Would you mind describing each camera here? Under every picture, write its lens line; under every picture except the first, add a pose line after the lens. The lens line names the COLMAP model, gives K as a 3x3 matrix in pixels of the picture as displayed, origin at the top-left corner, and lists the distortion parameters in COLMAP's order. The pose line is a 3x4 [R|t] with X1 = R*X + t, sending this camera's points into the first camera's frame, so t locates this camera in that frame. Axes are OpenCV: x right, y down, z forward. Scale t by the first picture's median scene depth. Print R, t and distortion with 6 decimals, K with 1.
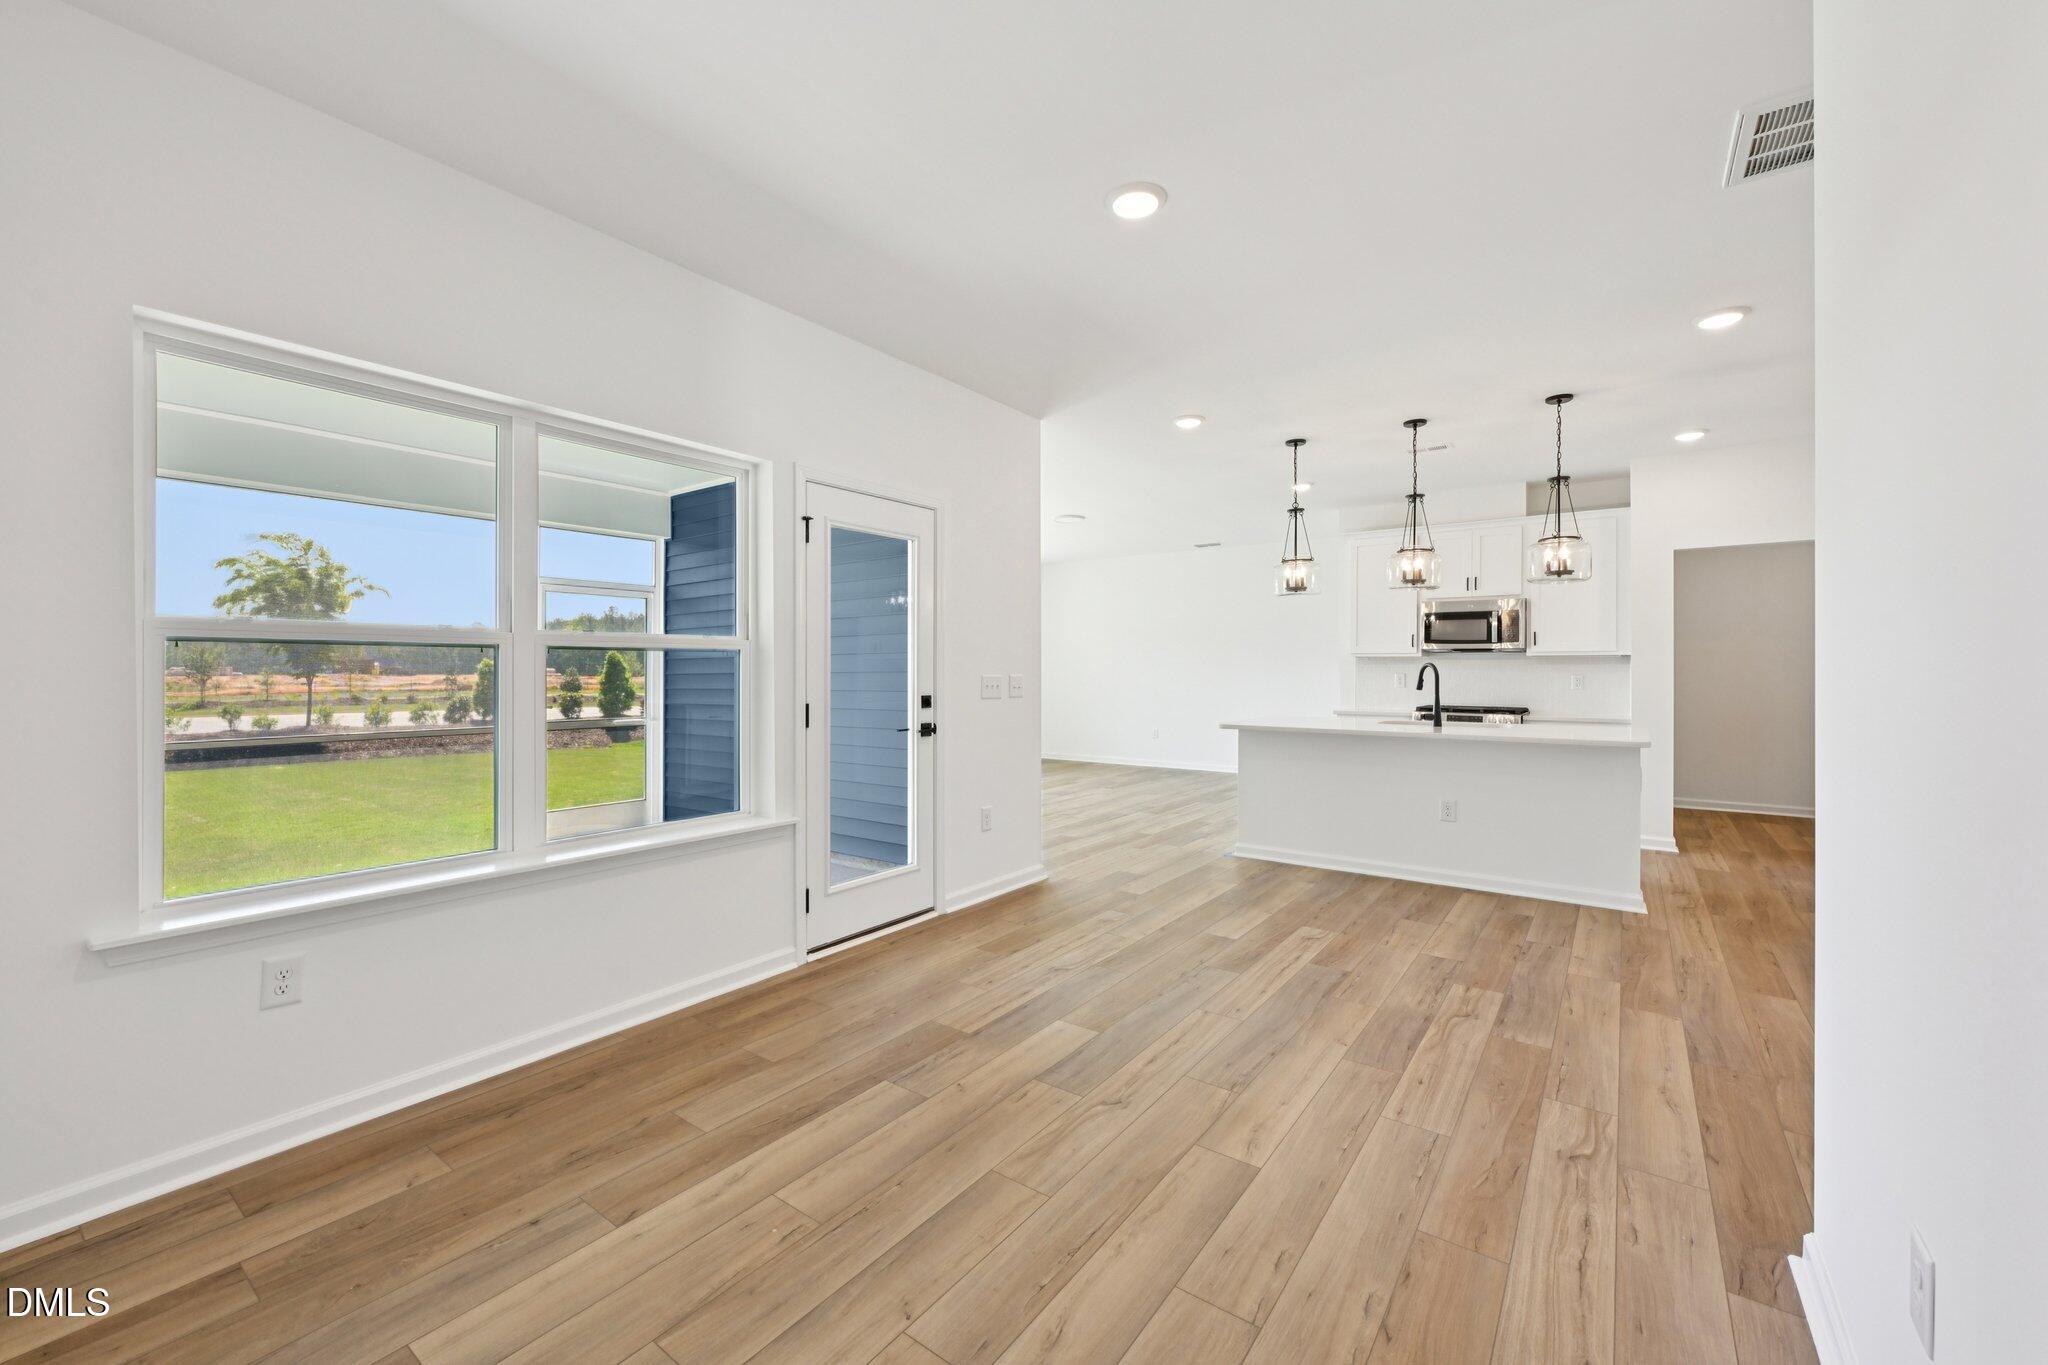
lens RADIAL K [[819.3, 0, 1019.4], [0, 819.3, 671.0], [0, 0, 1]] dist [-0.000387, -0.000294]
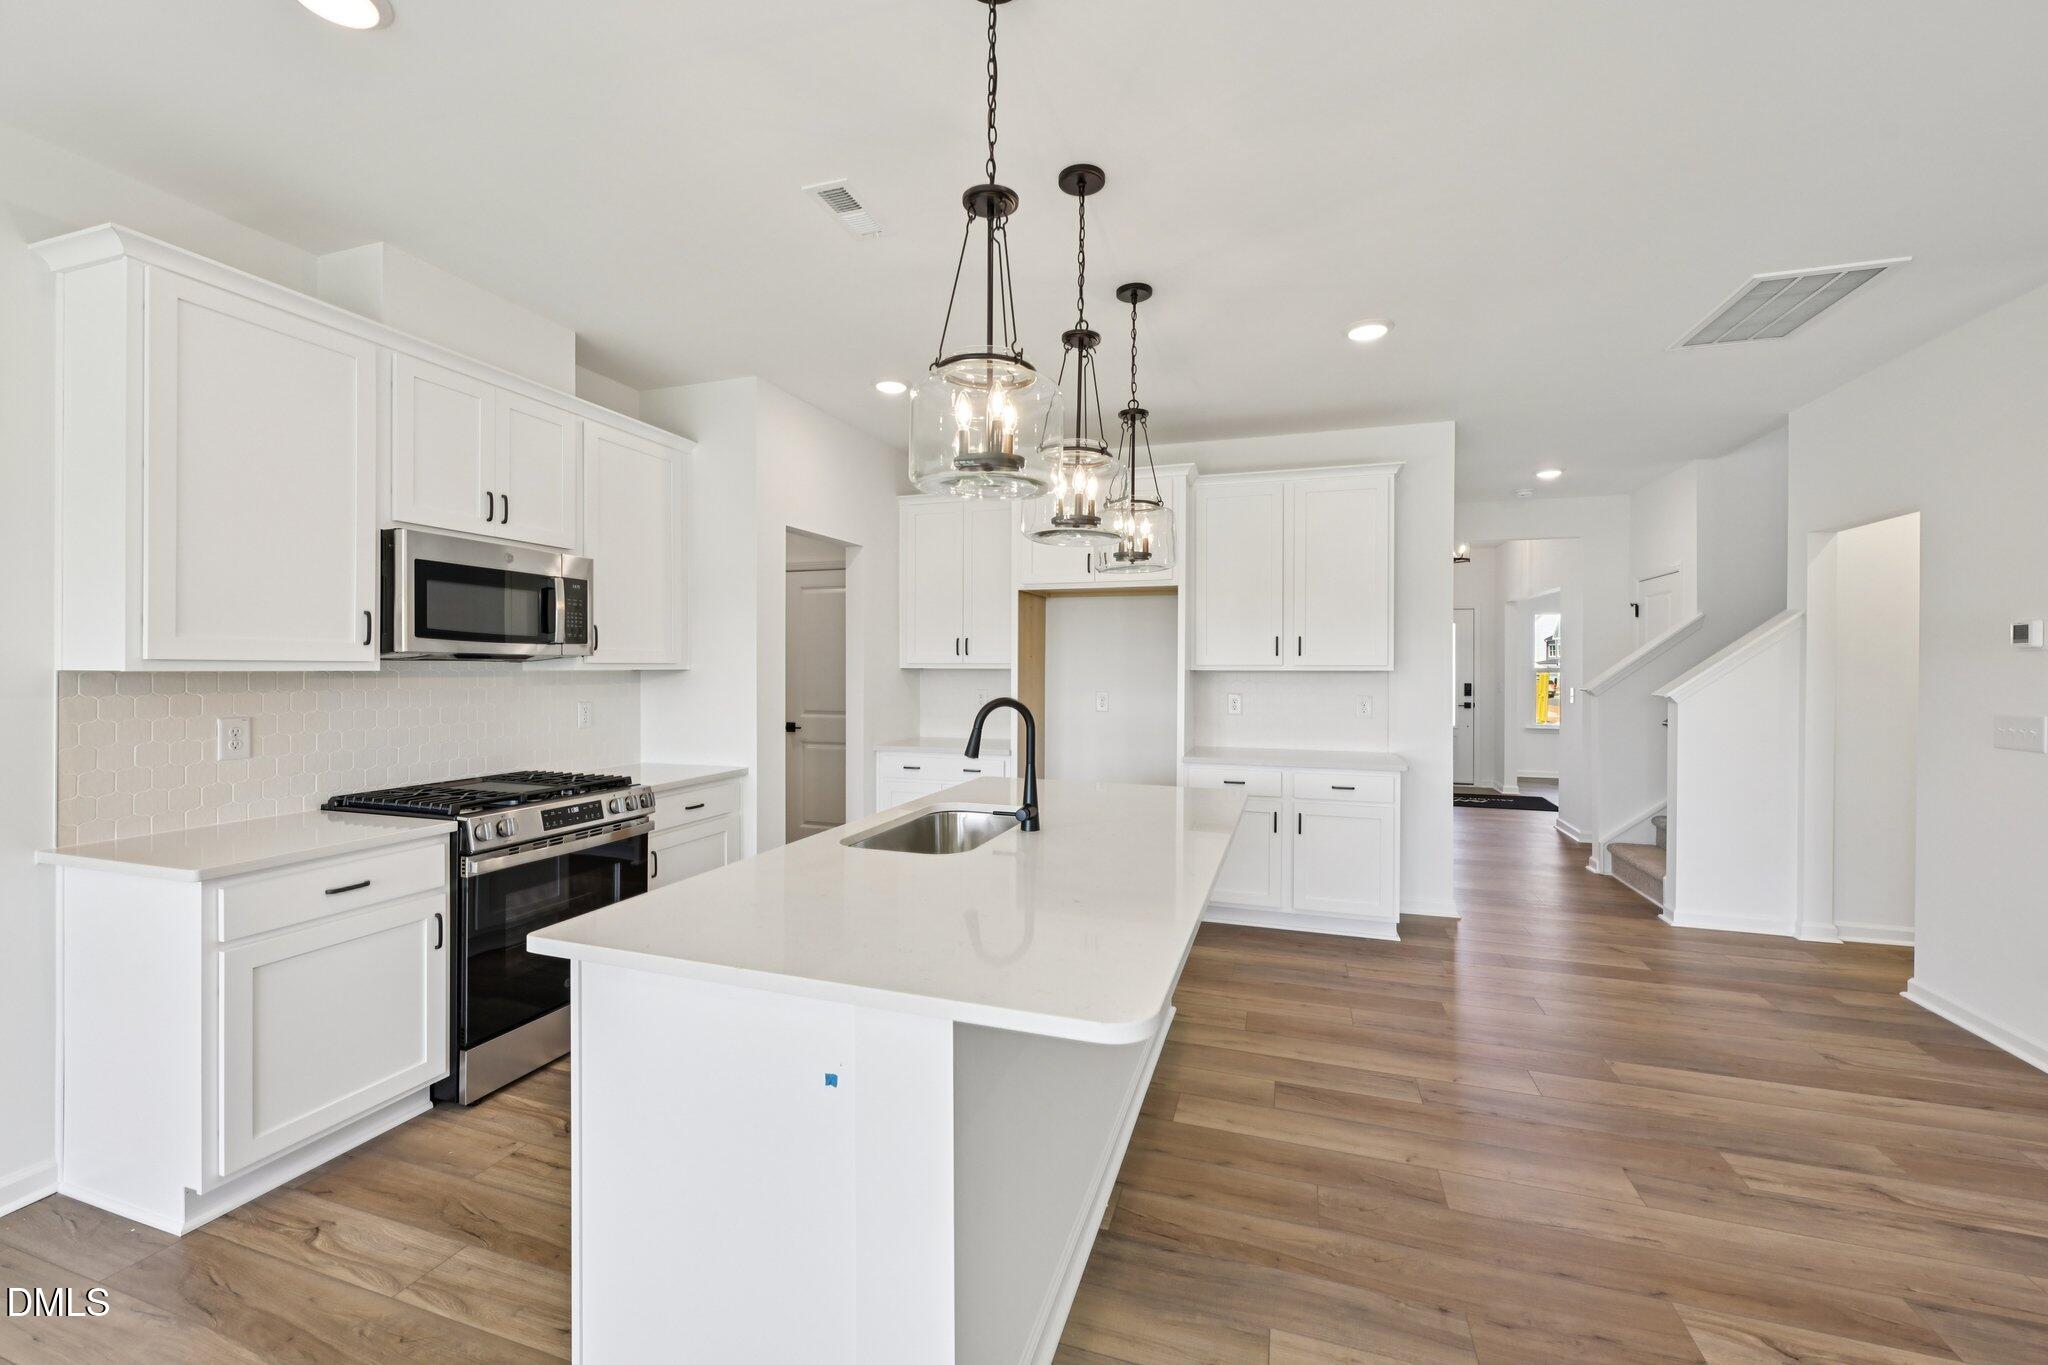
lens RADIAL K [[819.3, 0, 1018.4], [0, 819.3, 669.1], [0, 0, 1]] dist [-0.000387, -0.000294]
pose [[-0.310326, -0.006592, 0.950607, 0.086560], [-0.002809, 0.999978, 0.006018, -0.047896], [-0.950626, -0.000802, -0.310338, 1.864500]]
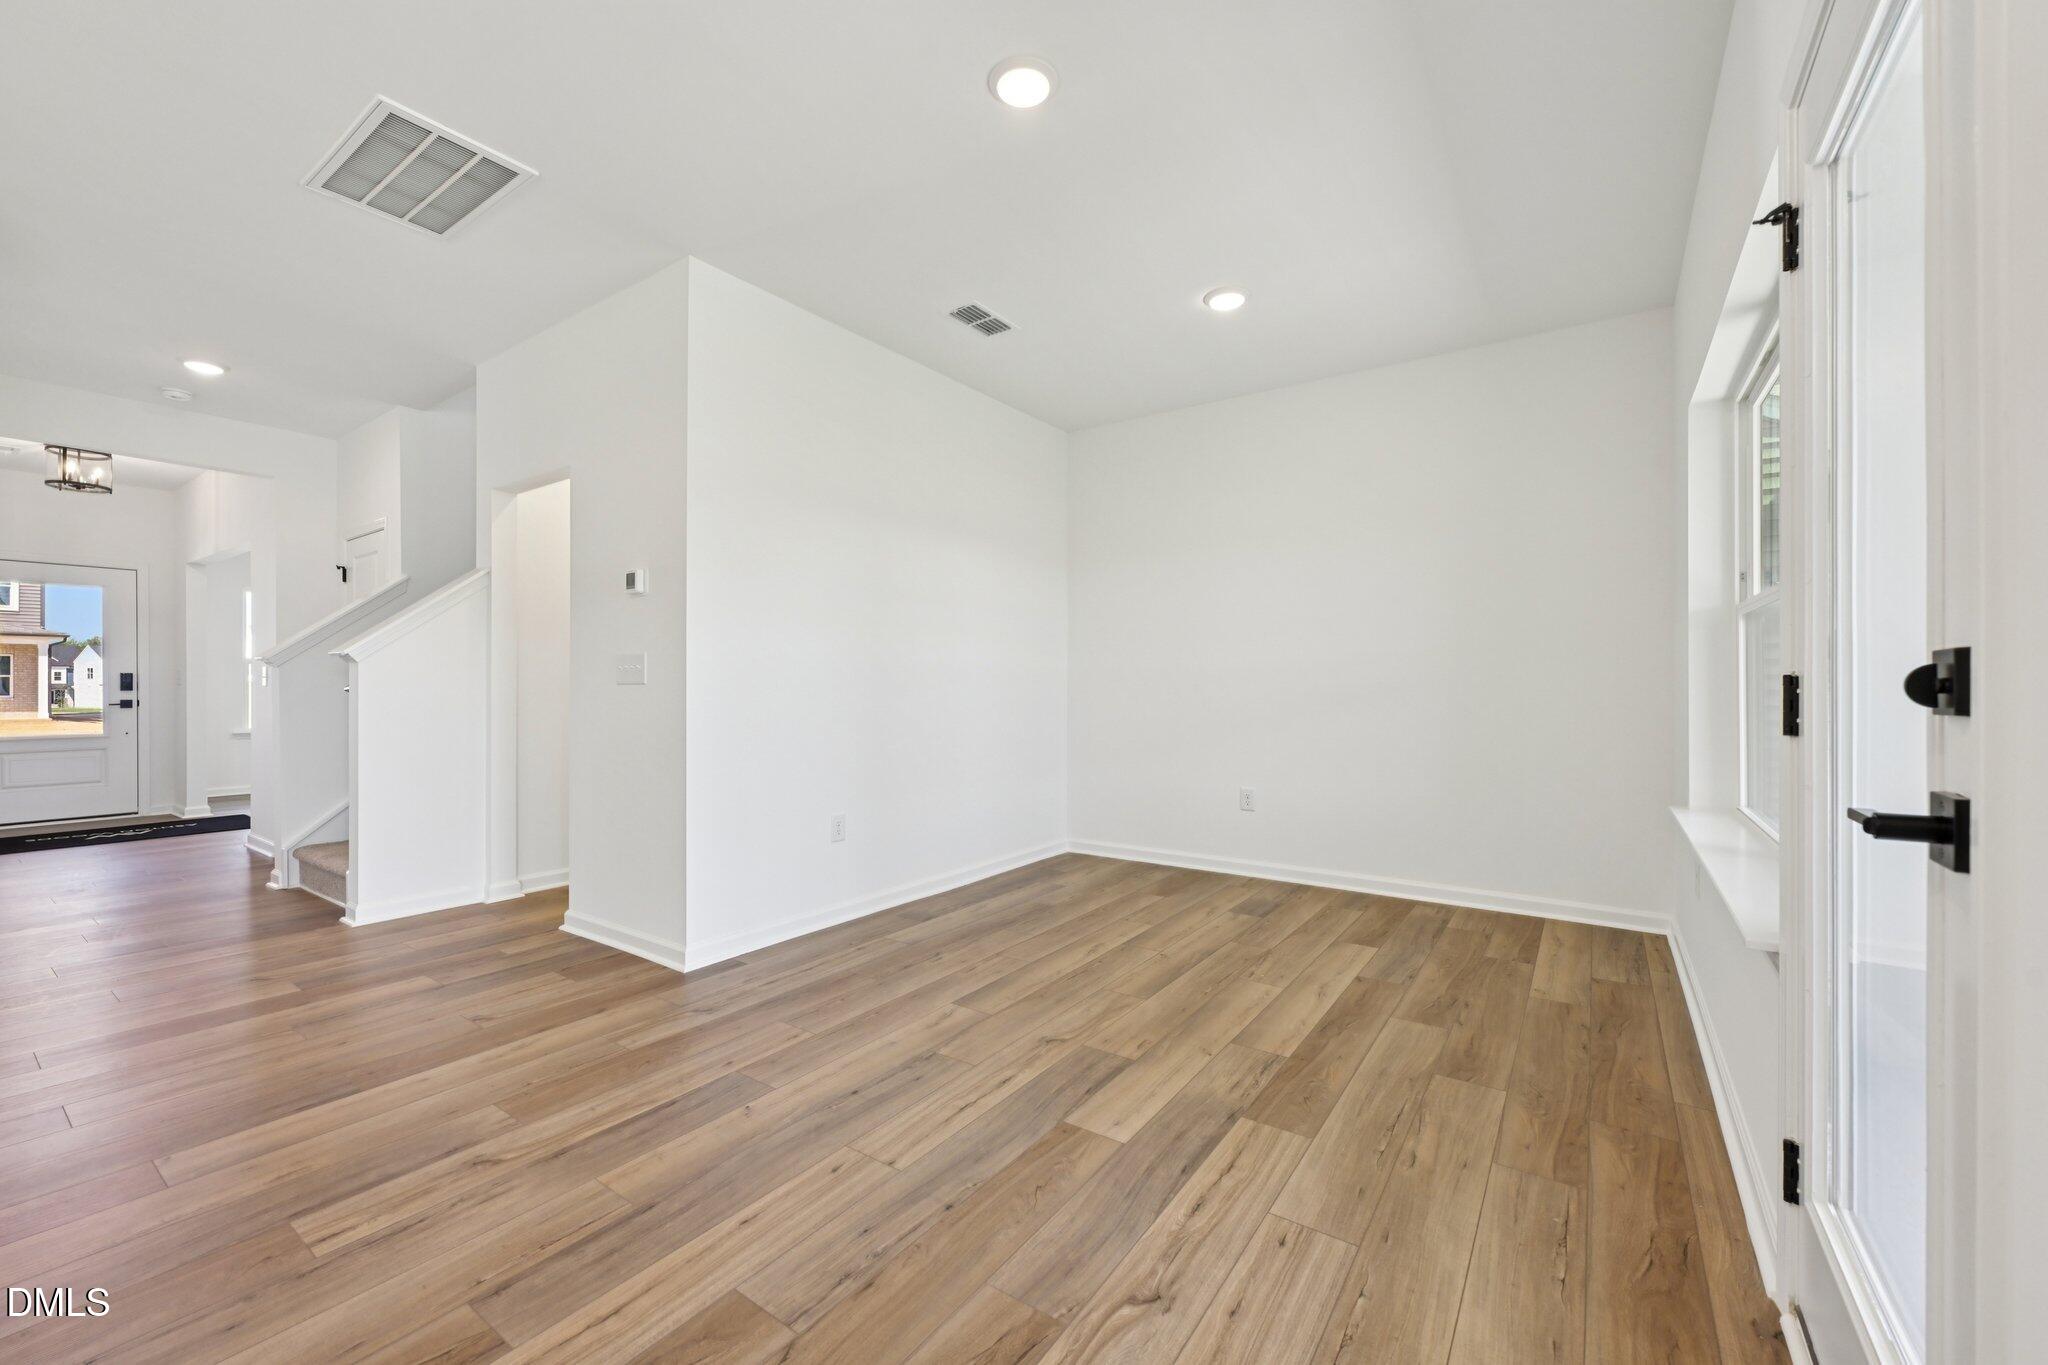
lens RADIAL K [[819.3, 0, 1021.2], [0, 819.3, 685.1], [0, 0, 1]] dist [-0.000387, -0.000294]
pose [[-0.999737, 0.000190, -0.022918, 0.137335], [0.000172, 1.000000, 0.000769, 0.049780], [0.022918, 0.000765, -0.999737, 1.559268]]
